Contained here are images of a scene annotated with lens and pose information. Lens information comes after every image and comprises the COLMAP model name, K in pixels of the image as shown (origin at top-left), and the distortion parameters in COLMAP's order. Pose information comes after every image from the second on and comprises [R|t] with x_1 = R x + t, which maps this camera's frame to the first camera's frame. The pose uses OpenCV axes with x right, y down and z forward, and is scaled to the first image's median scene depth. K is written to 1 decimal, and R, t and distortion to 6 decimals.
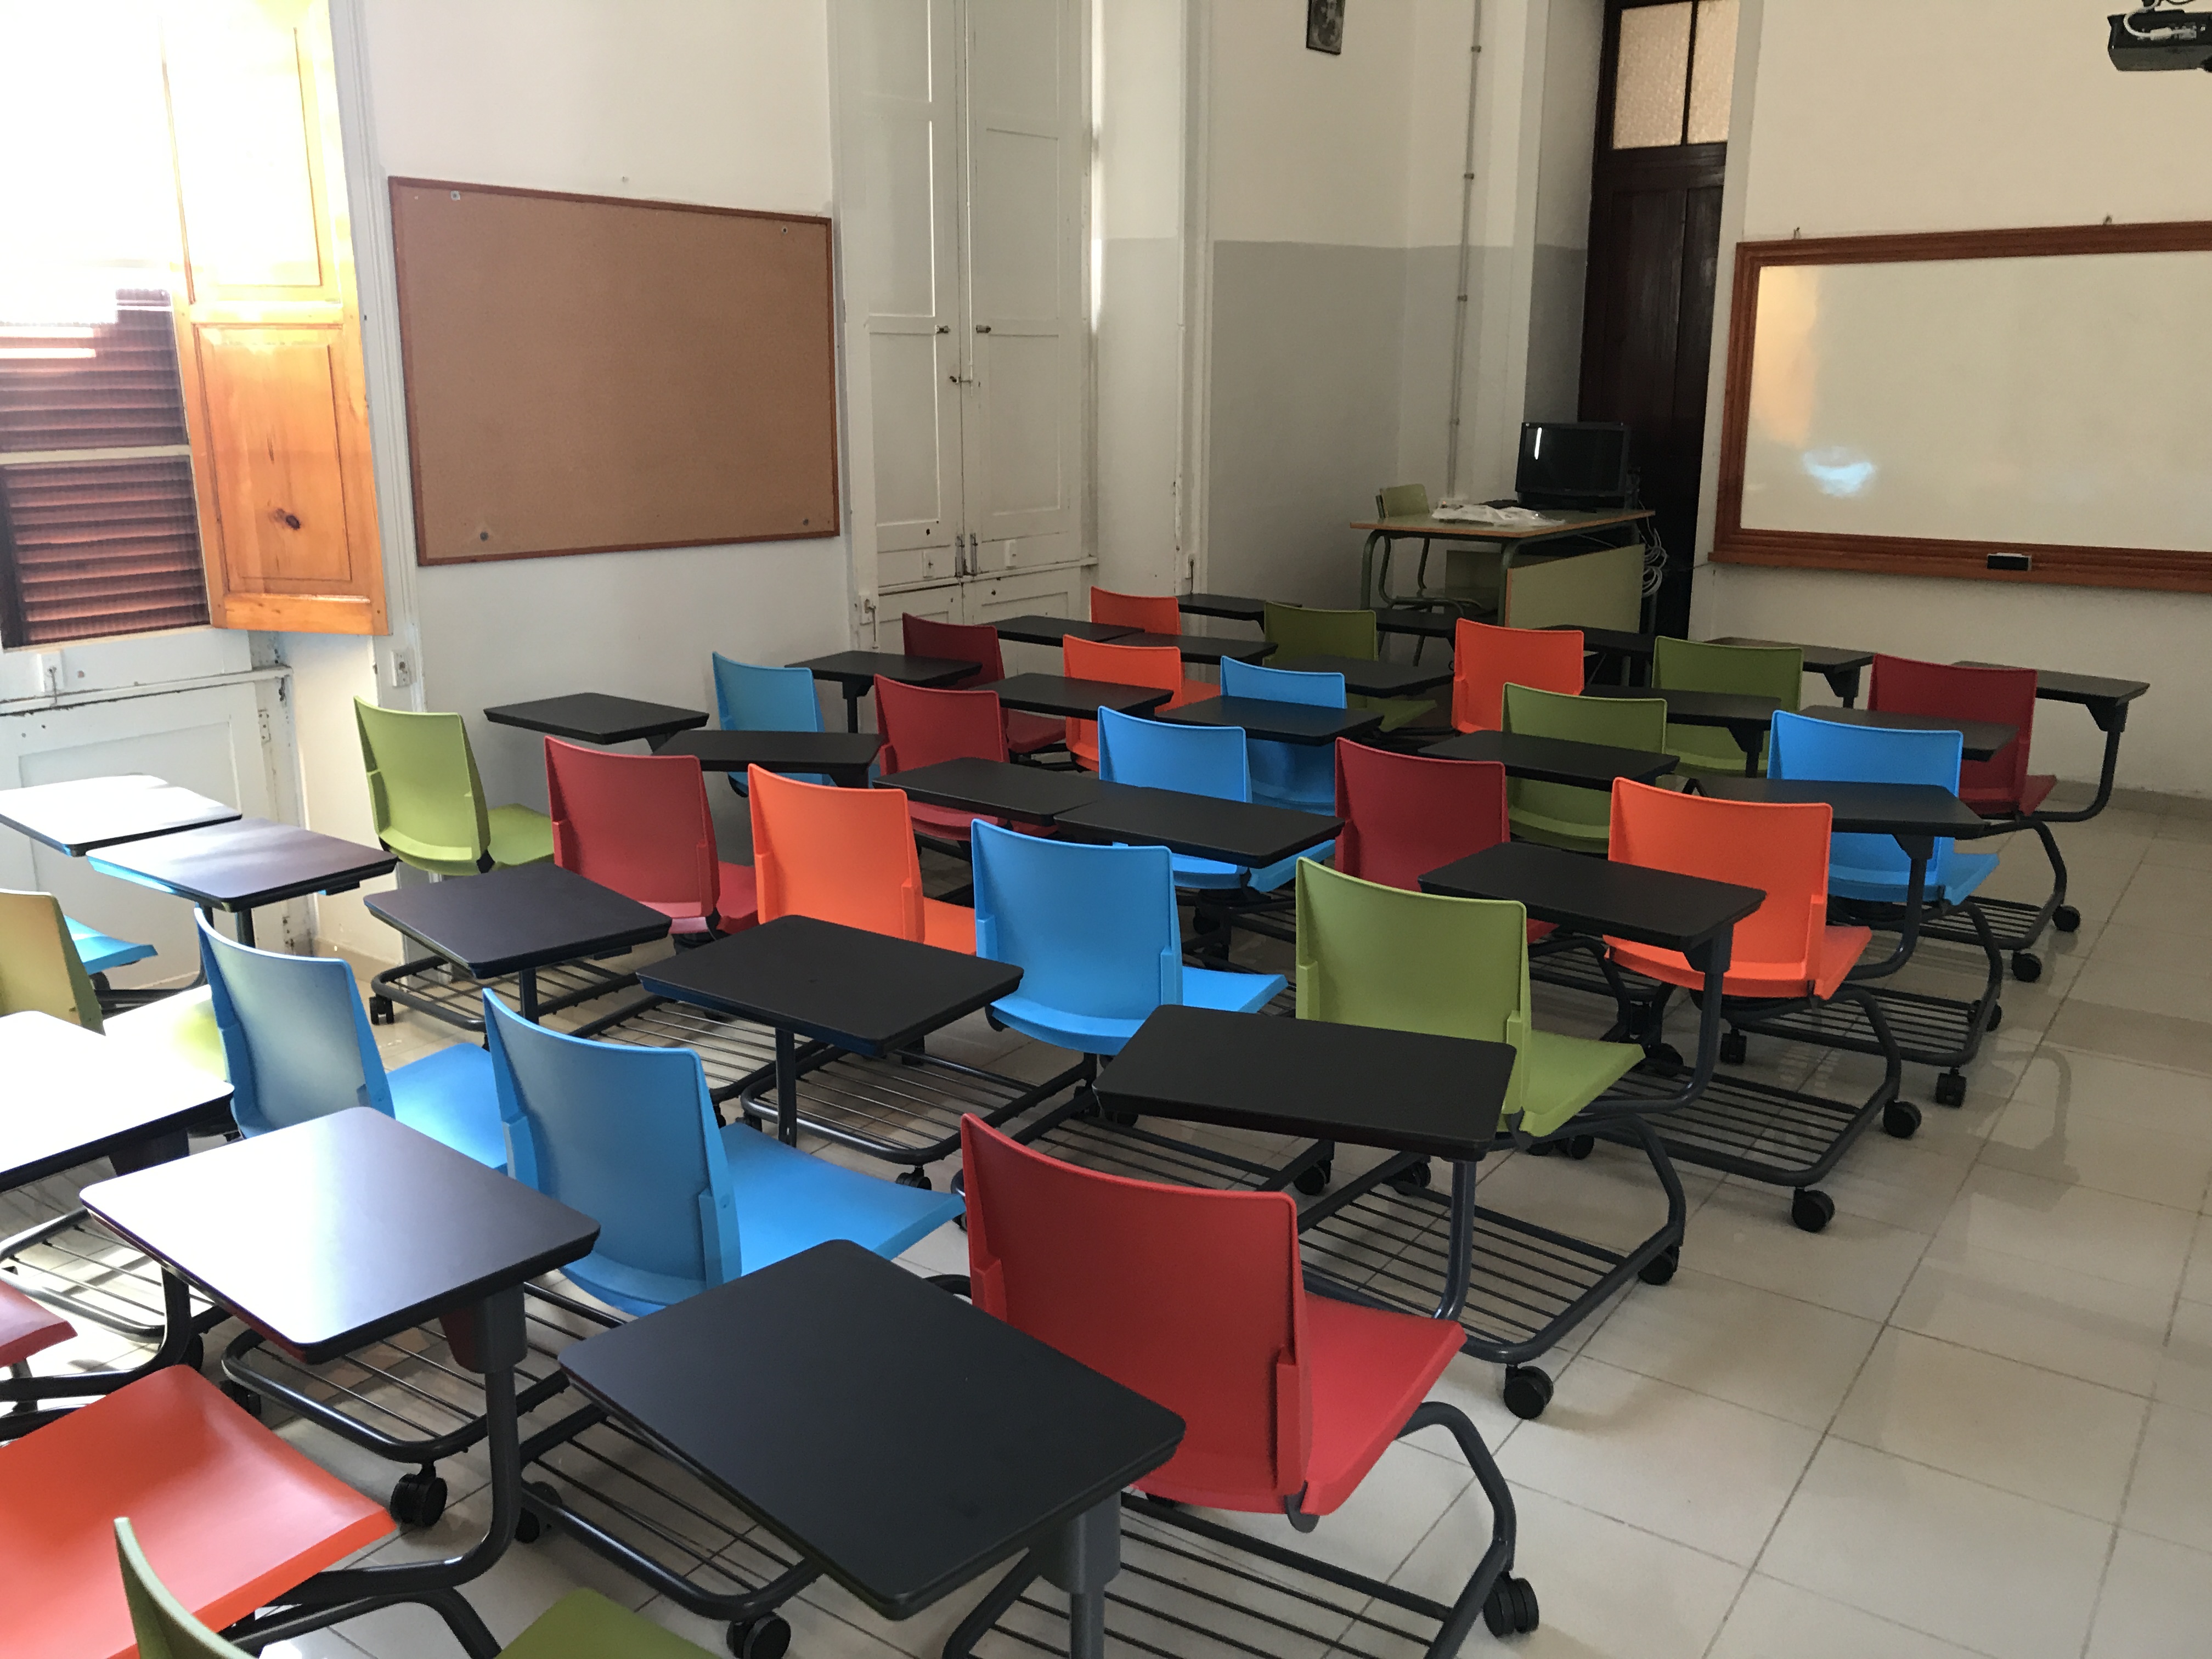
lens RADIAL K [[1842.1, 0, 1089.8], [0, 1842.1, 819.0], [0, 0, 1]] dist [0.023181, -0.015009]
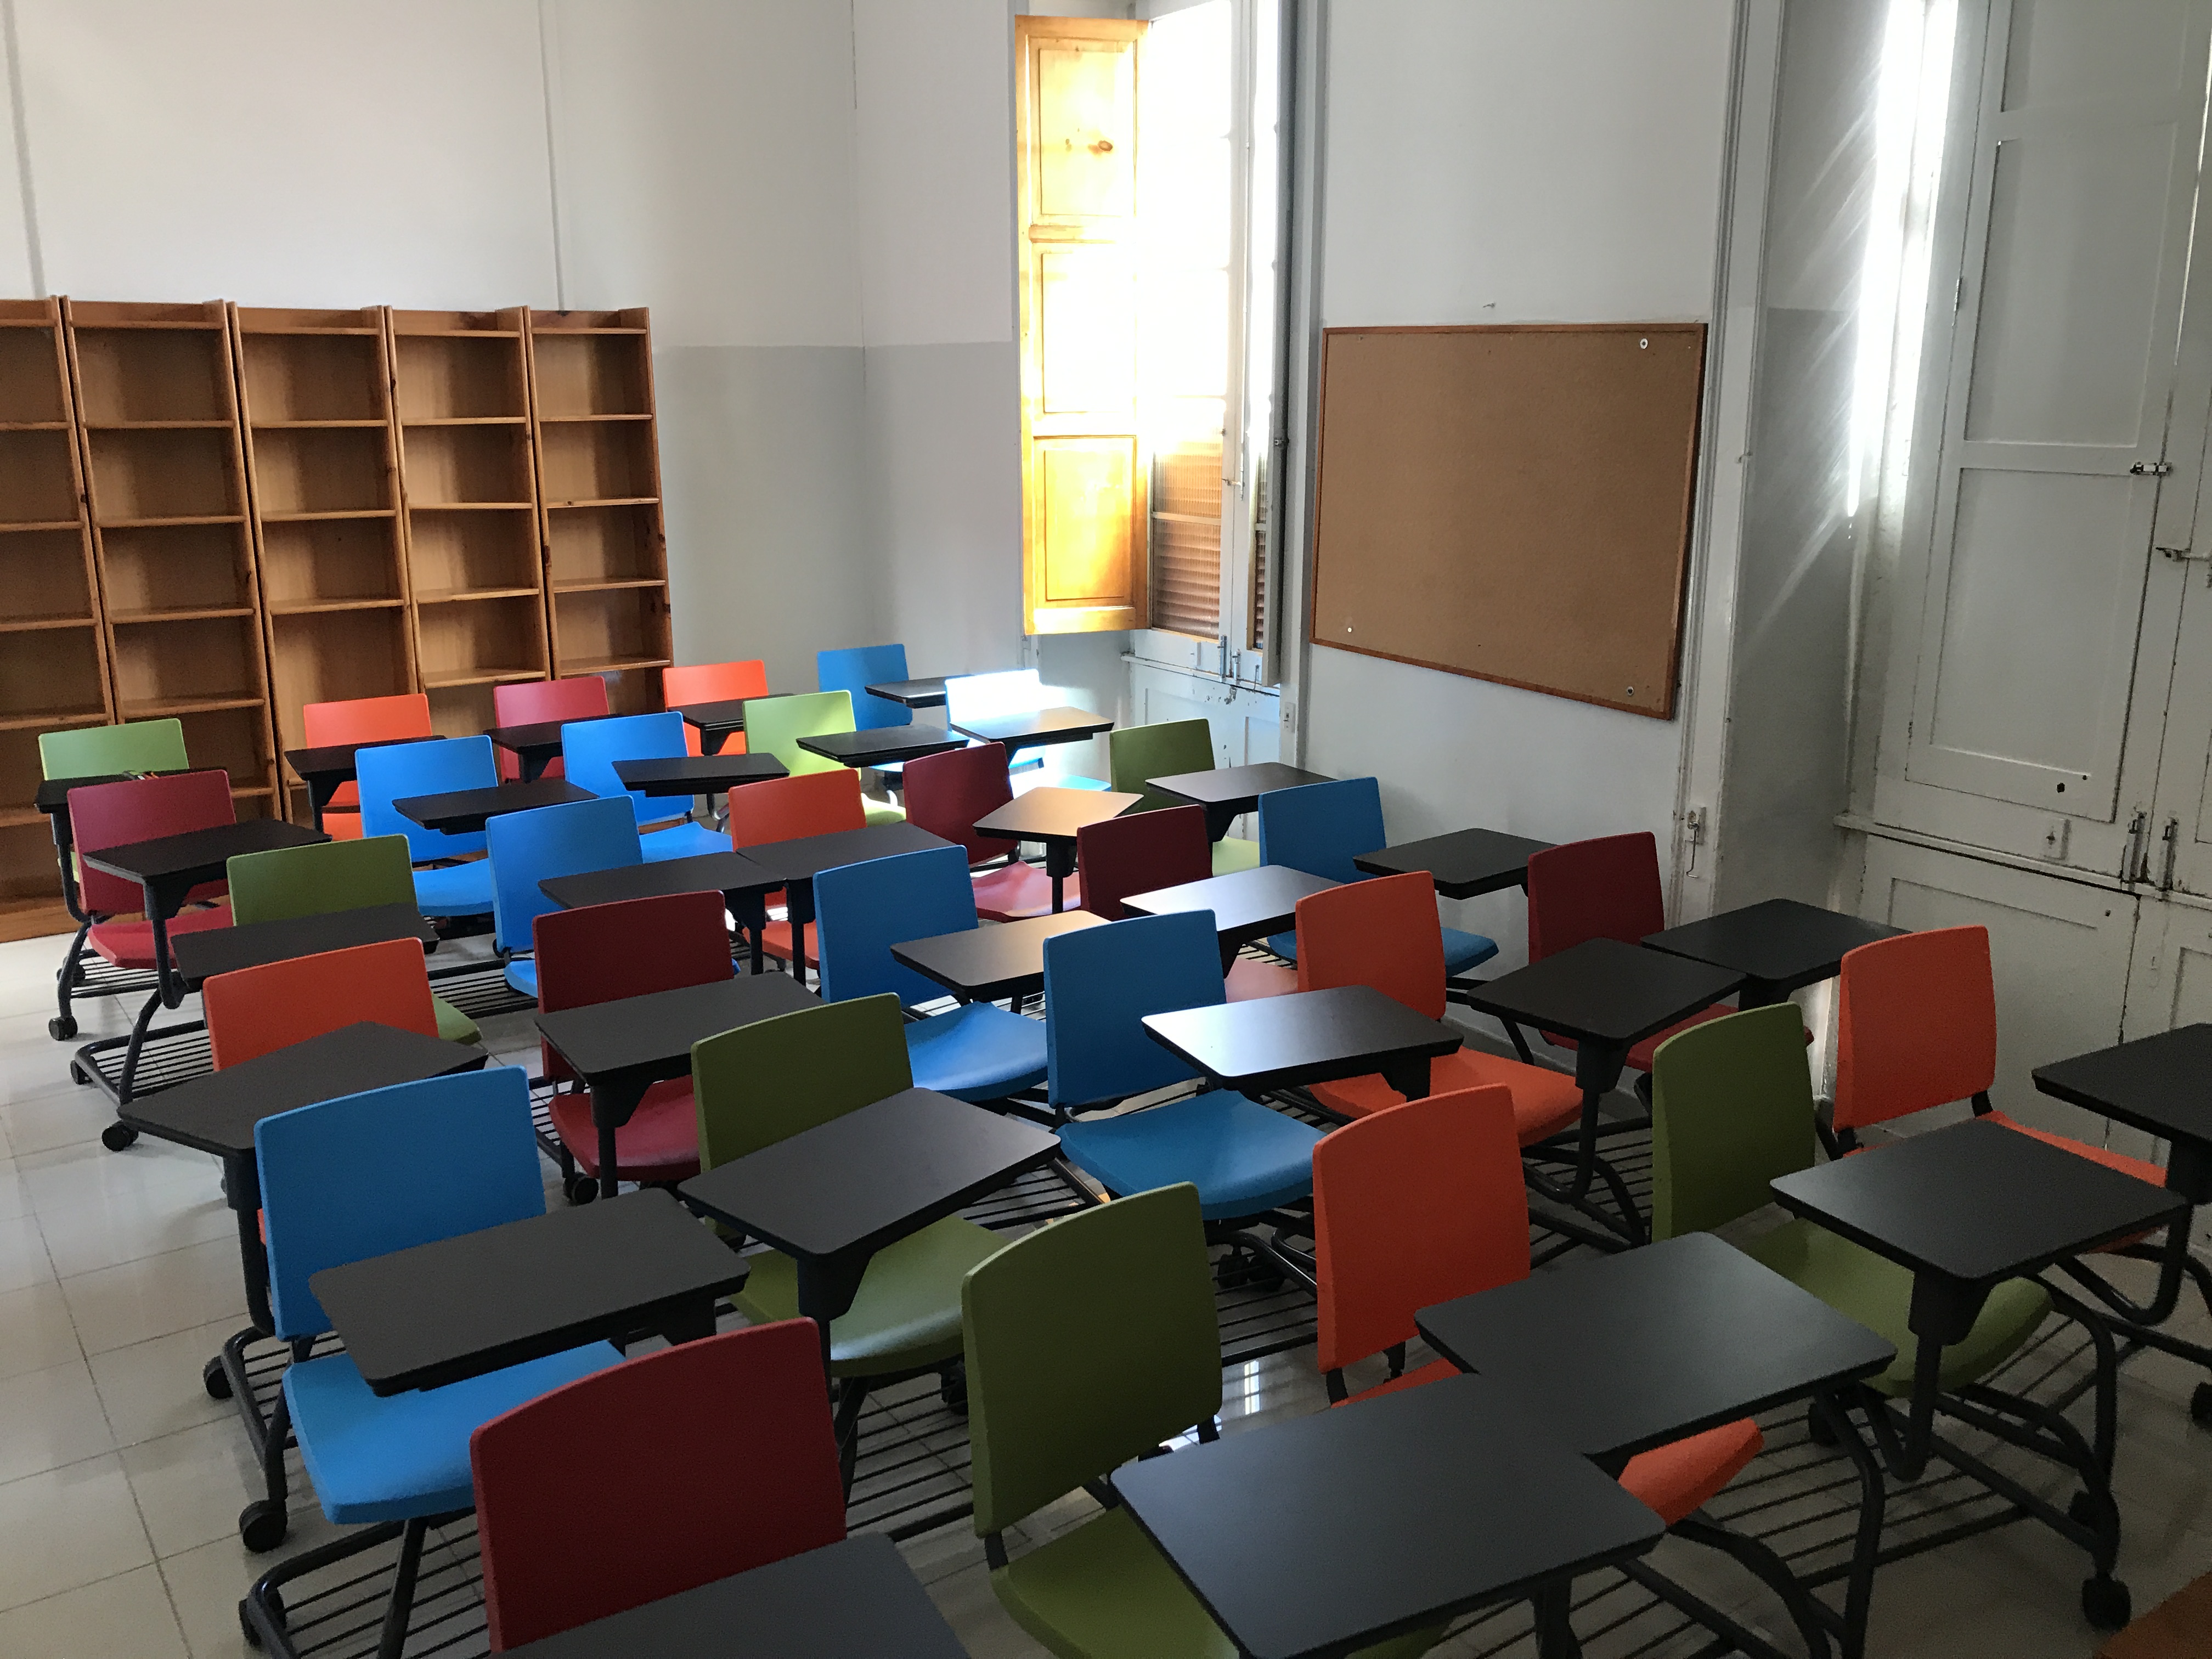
lens RADIAL K [[1842.1, 0, 1088.4], [0, 1842.1, 843.0], [0, 0, 1]] dist [0.023181, -0.015009]
pose [[-0.329056, 0.228529, -0.916240, 0.846339], [-0.233765, 0.920361, 0.313511, -0.368504], [0.914919, 0.317347, -0.249428, 1.241119]]
